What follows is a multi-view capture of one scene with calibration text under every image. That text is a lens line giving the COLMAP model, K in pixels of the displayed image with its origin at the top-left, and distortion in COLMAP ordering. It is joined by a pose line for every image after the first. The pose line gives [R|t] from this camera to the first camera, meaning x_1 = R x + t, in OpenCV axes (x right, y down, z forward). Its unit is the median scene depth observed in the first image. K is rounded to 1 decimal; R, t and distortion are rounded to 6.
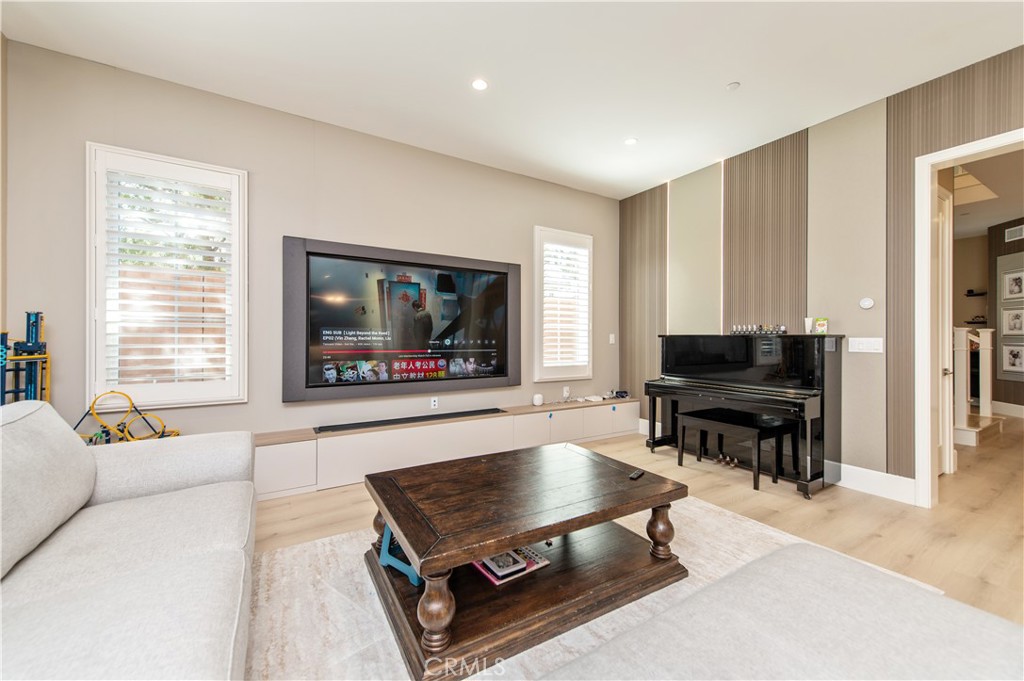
lens RADIAL K [[398.7, 0, 512.2], [0, 398.7, 337.2], [0, 0, 1]] dist [0.010748, -0.002289]
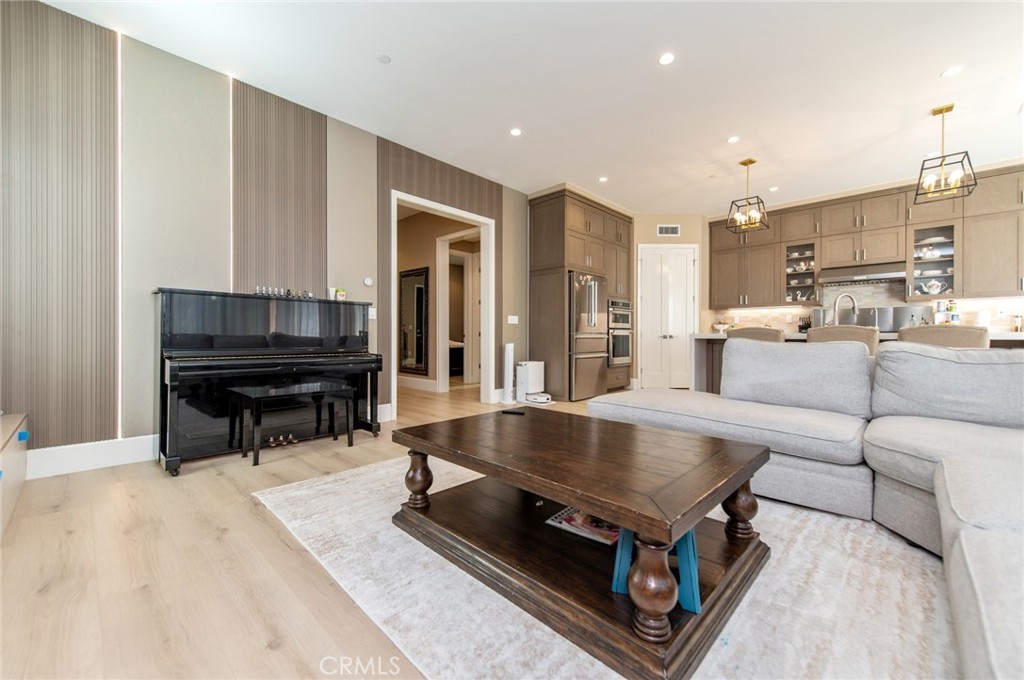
lens RADIAL K [[398.7, 0, 511.7], [0, 398.7, 337.4], [0, 0, 1]] dist [0.010748, -0.002289]
pose [[-0.254322, -0.007929, 0.967087, -0.432830], [-0.006956, 0.999956, 0.006369, 0.073302], [-0.967095, -0.005108, -0.254366, 0.732199]]
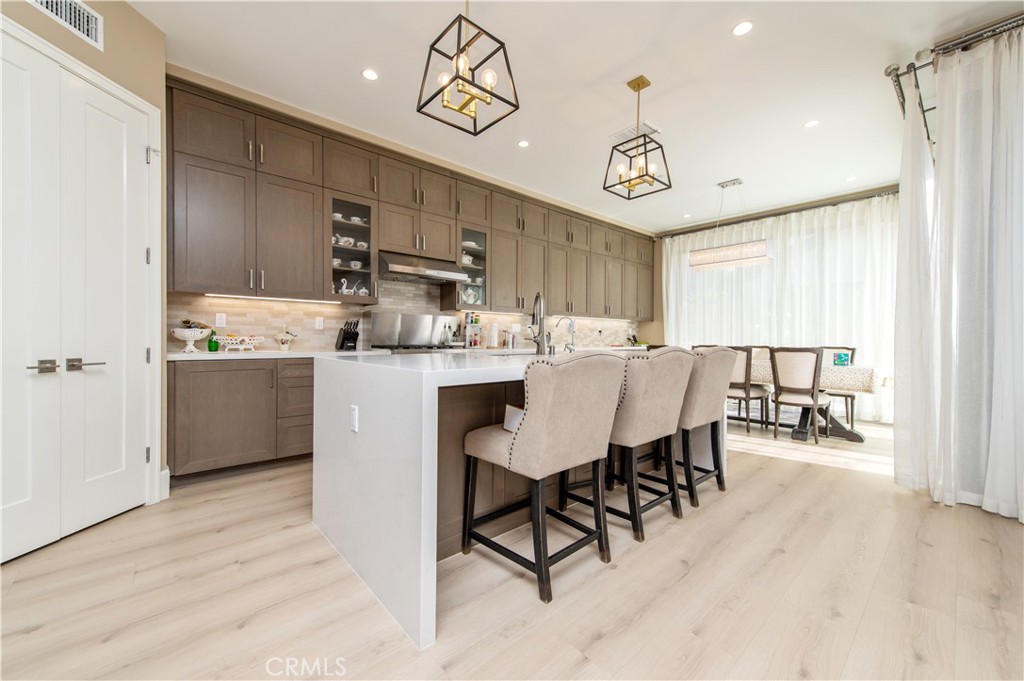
lens RADIAL K [[398.7, 0, 514.1], [0, 398.7, 341.5], [0, 0, 1]] dist [0.010748, -0.002289]
pose [[-0.983745, -0.007748, -0.179406, 0.661424], [-0.007862, 0.999969, -0.000076, 0.038507], [0.179401, 0.001336, -0.983775, 0.217555]]
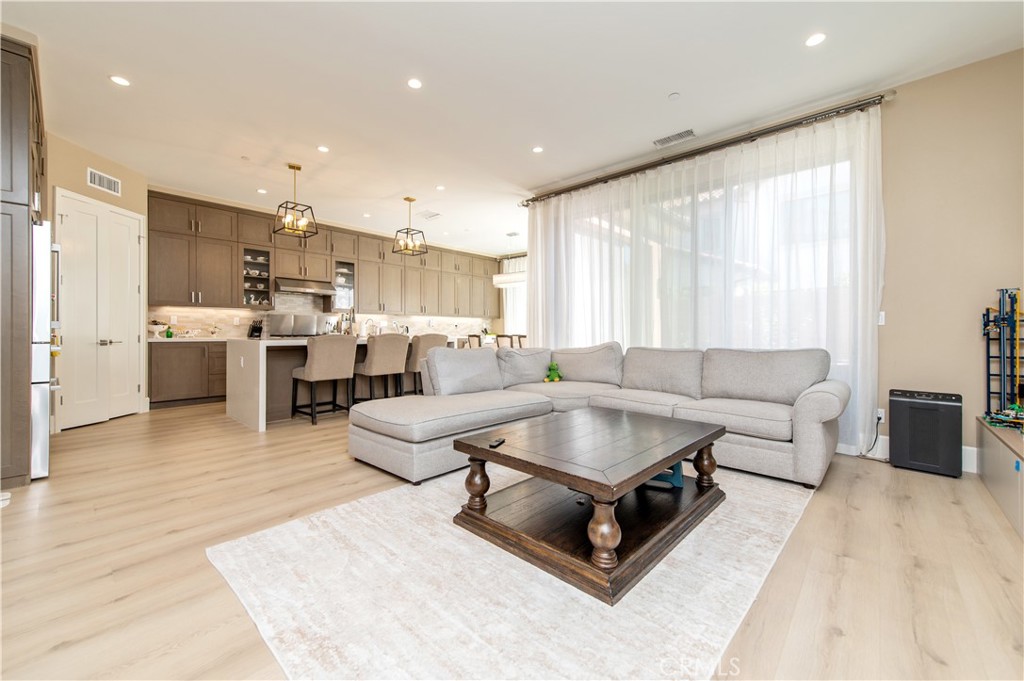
lens RADIAL K [[398.7, 0, 510.7], [0, 398.7, 333.4], [0, 0, 1]] dist [0.010748, -0.002289]
pose [[-0.959981, -0.005139, -0.280017, 0.320960], [-0.004214, 0.999983, -0.003905, 0.047913], [0.280032, -0.002569, -0.959987, 1.096176]]
